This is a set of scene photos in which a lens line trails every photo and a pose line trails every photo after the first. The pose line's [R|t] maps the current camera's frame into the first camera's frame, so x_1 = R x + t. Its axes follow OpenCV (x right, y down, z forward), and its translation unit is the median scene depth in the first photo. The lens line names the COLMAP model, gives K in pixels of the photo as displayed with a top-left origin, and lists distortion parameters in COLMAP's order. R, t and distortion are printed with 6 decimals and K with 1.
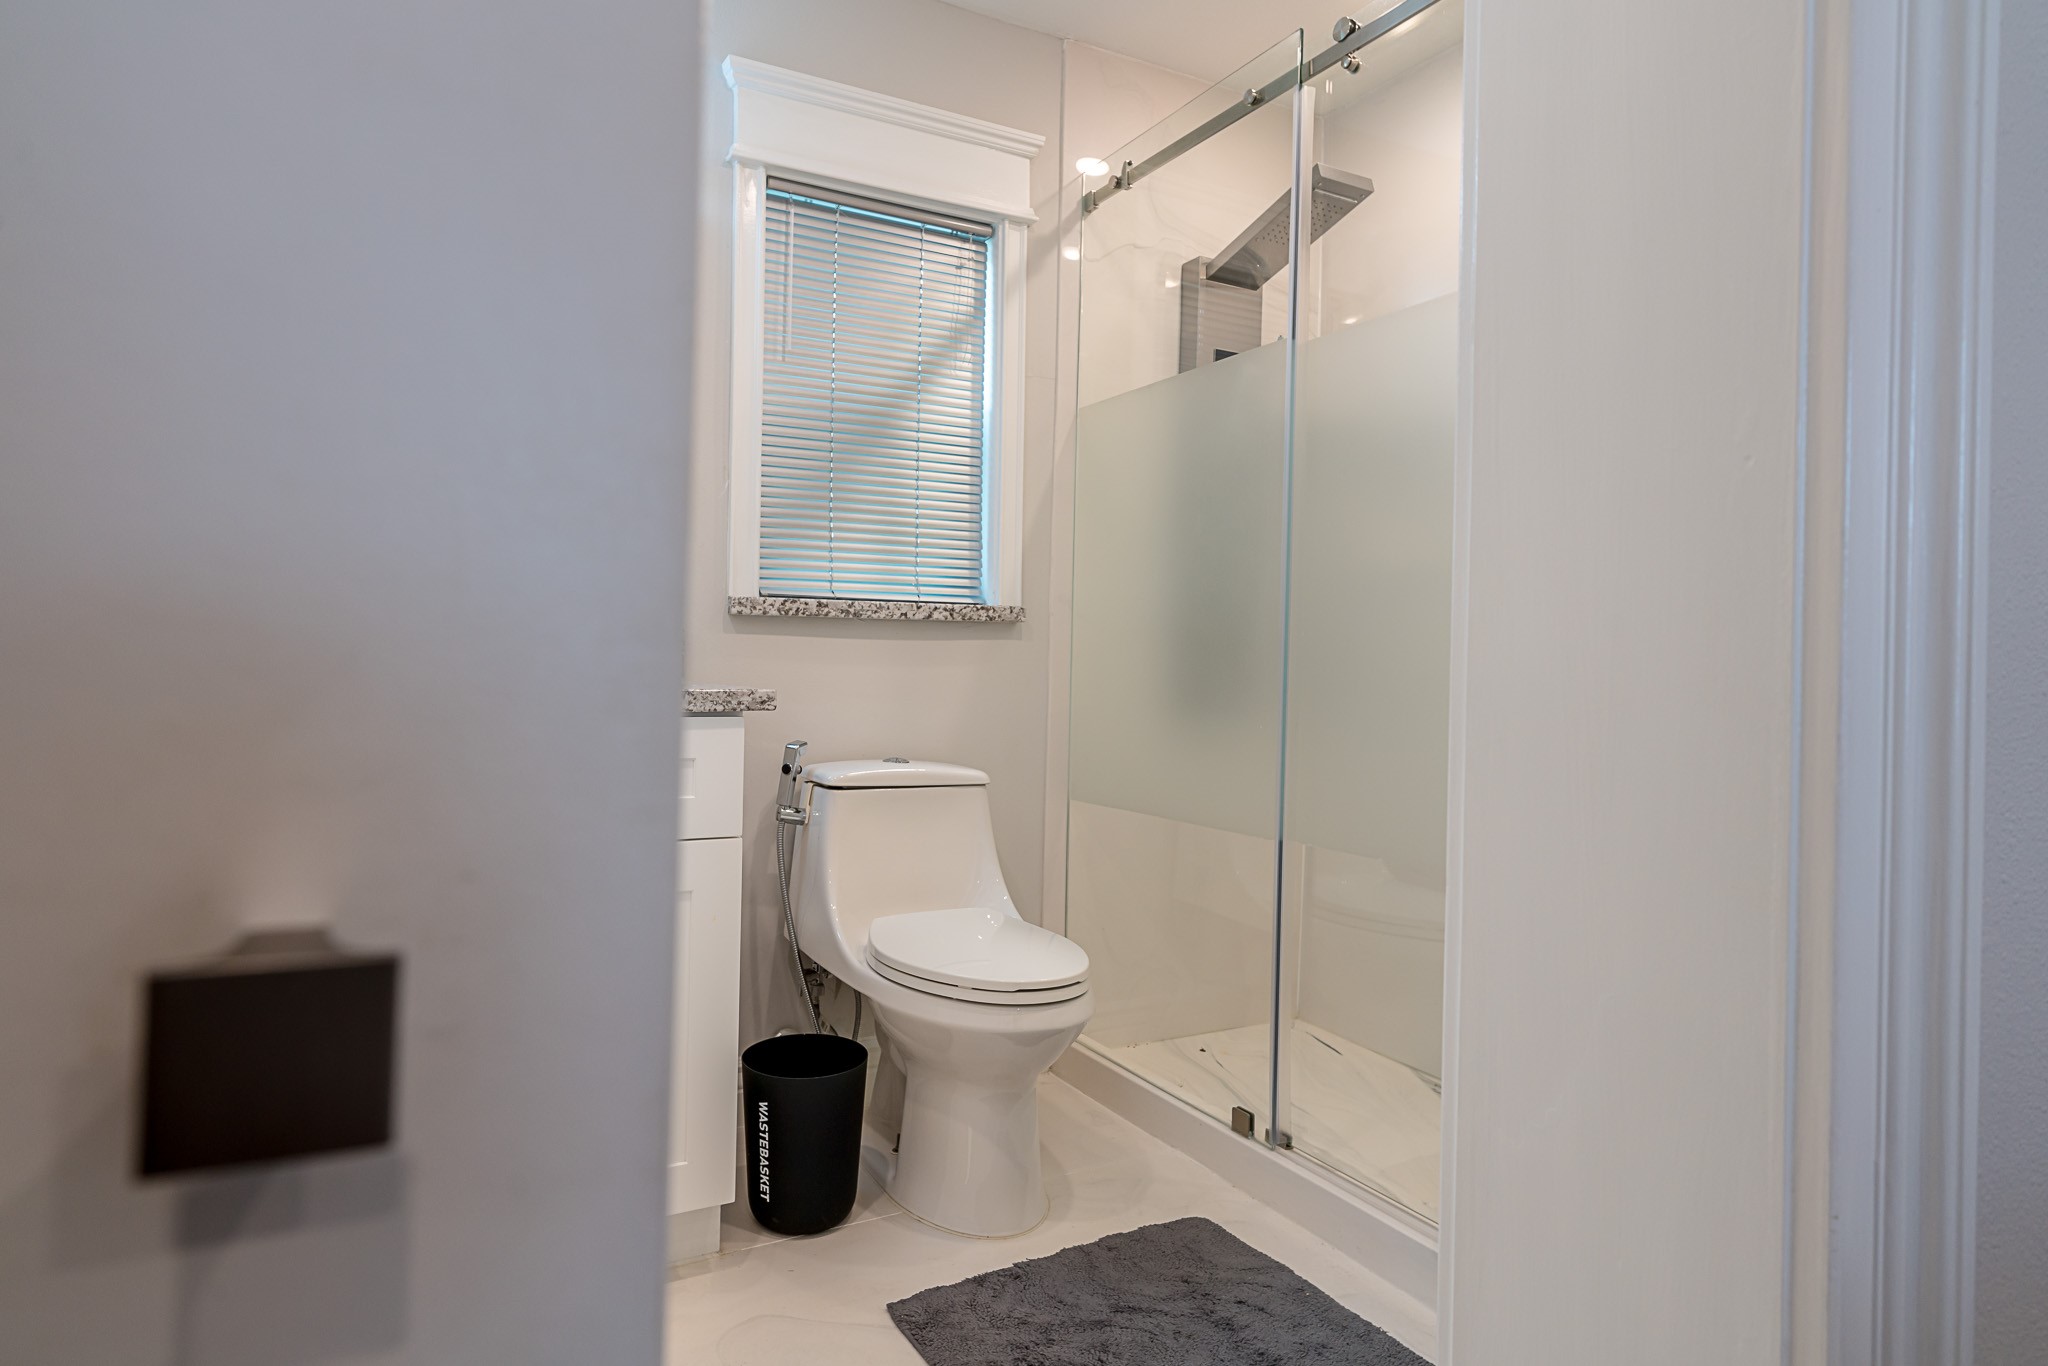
lens RADIAL K [[1170.8, 0, 972.2], [0, 1170.8, 668.0], [0, 0, 1]] dist [-0.015137, 0.014991]
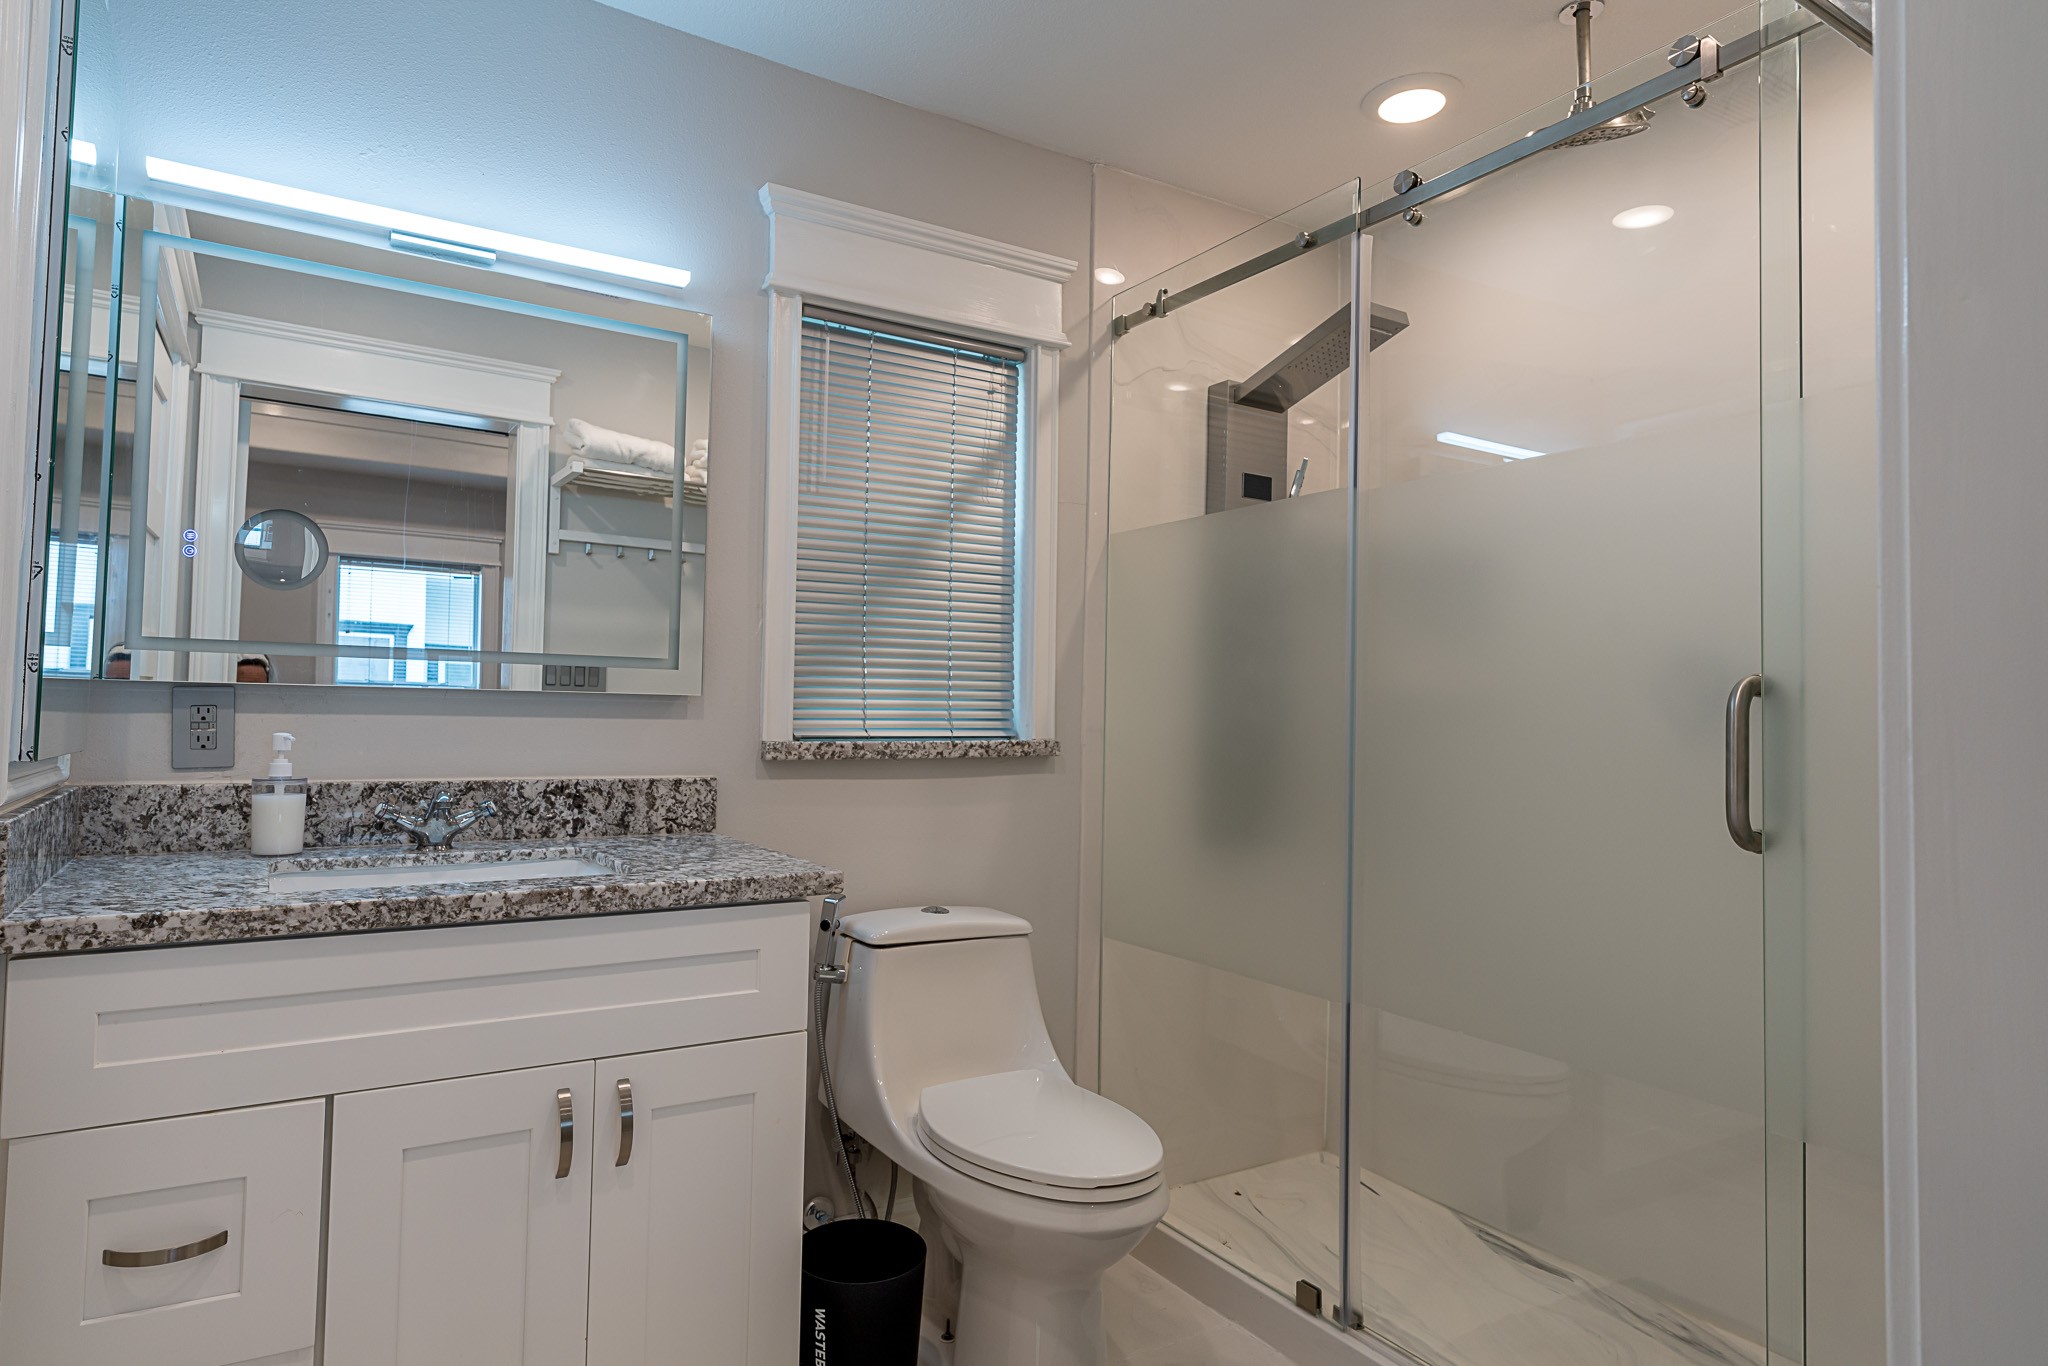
lens RADIAL K [[1170.8, 0, 972.2], [0, 1170.8, 668.0], [0, 0, 1]] dist [-0.015137, 0.014991]
pose [[0.998557, 0.001481, 0.053678, -0.084614], [0.000616, 0.999238, -0.039014, -0.079282], [-0.053695, 0.038991, 0.997796, 0.036407]]
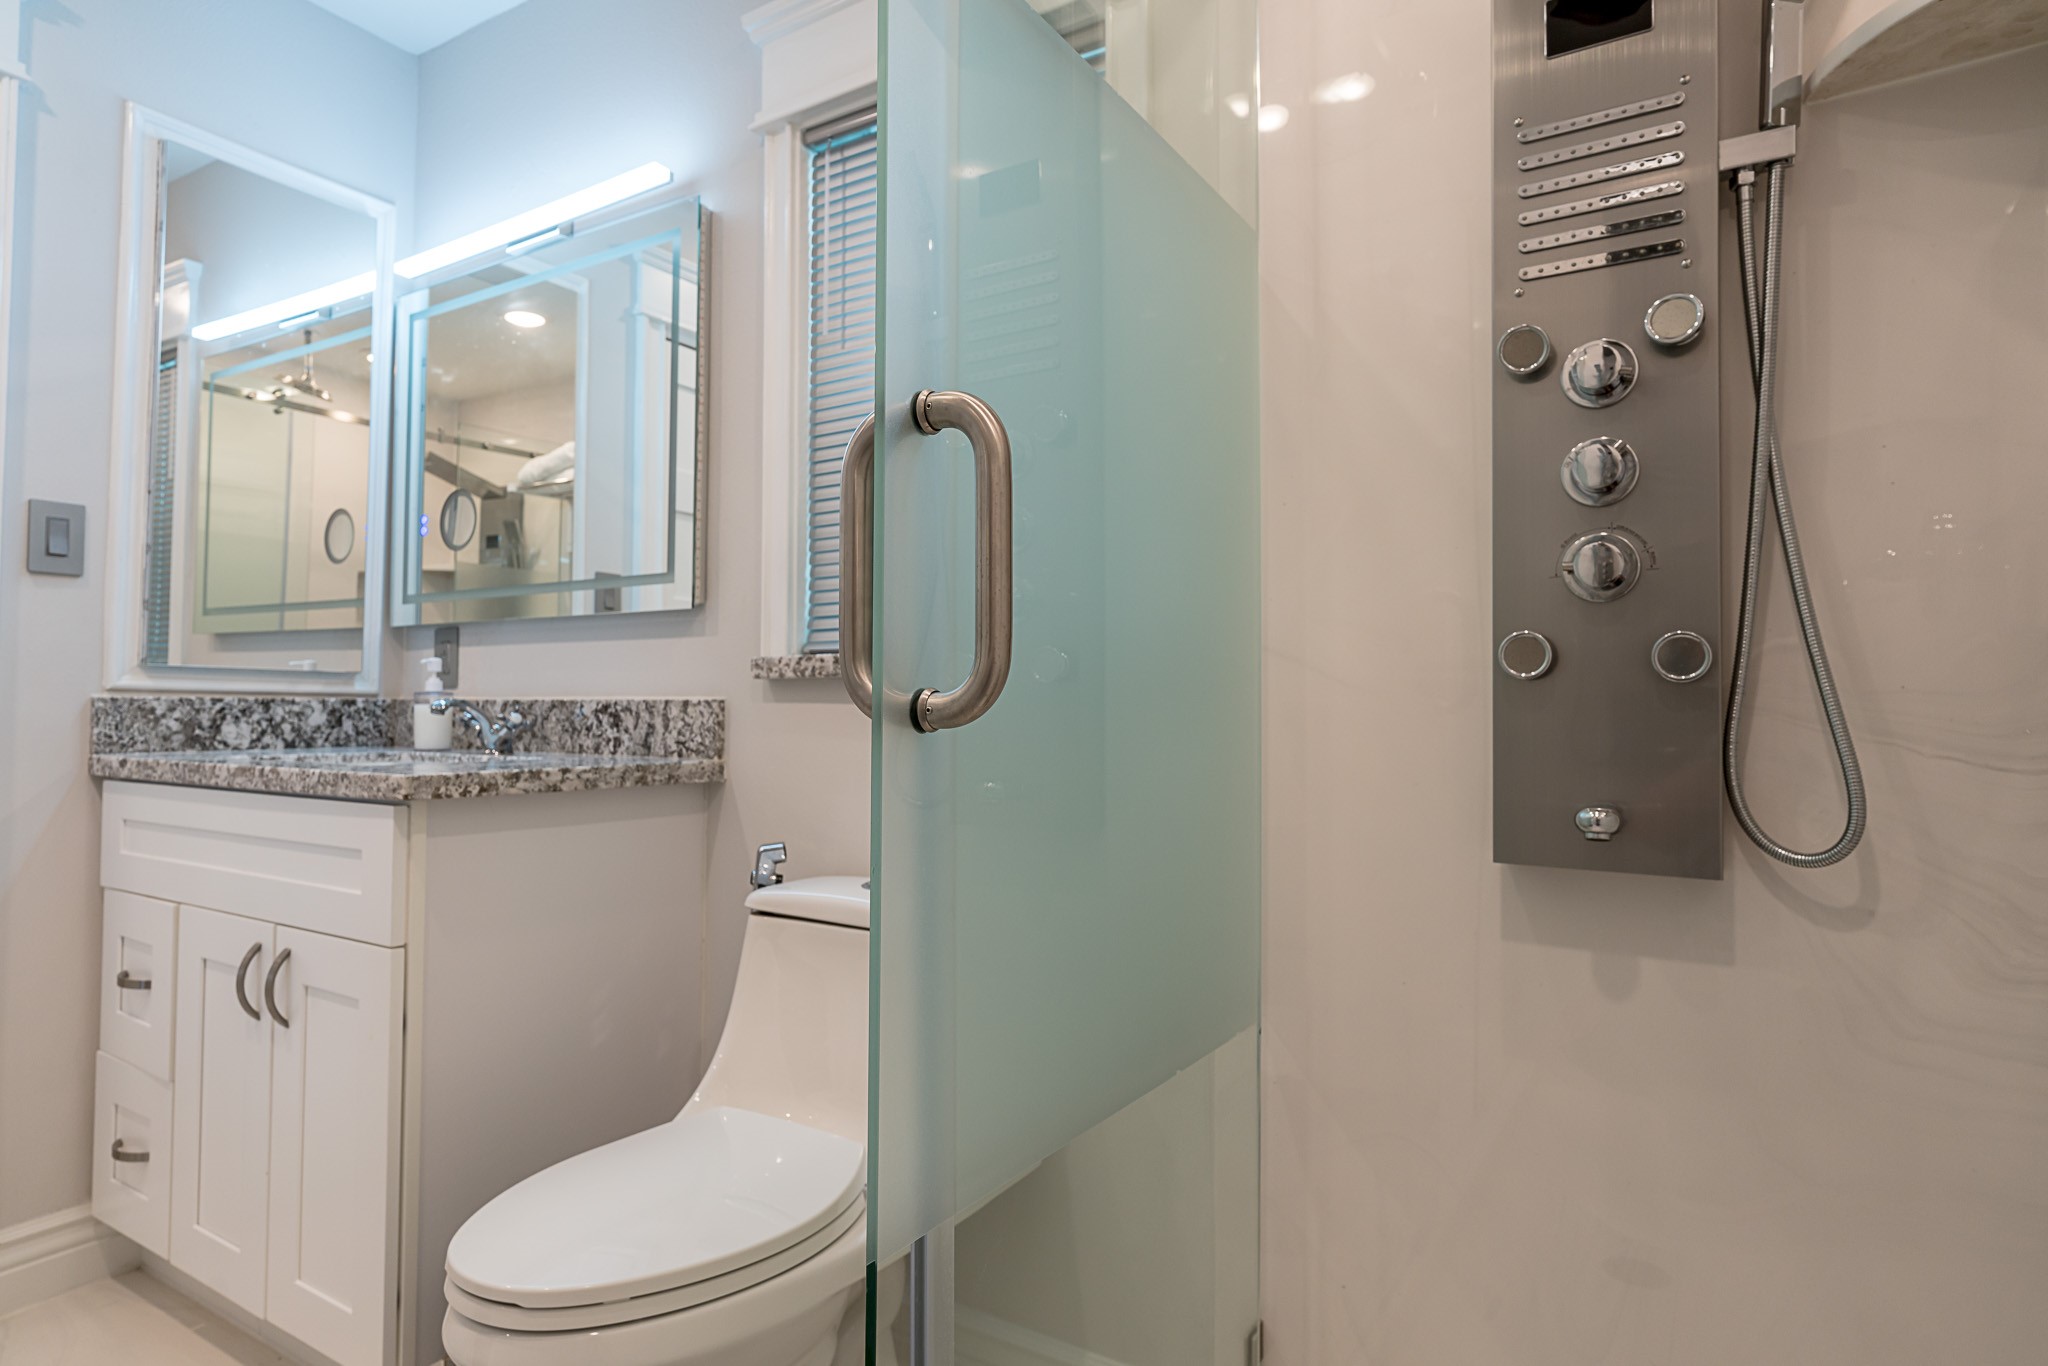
lens RADIAL K [[1152.2, 0, 945.3], [0, 1152.2, 689.9], [0, 0, 1]] dist [0.004370, 0.002086]
pose [[0.464394, -0.032288, -0.885040, 0.536771], [0.000569, 0.999346, -0.036159, -0.008812], [0.885629, 0.016288, 0.464109, 0.706221]]
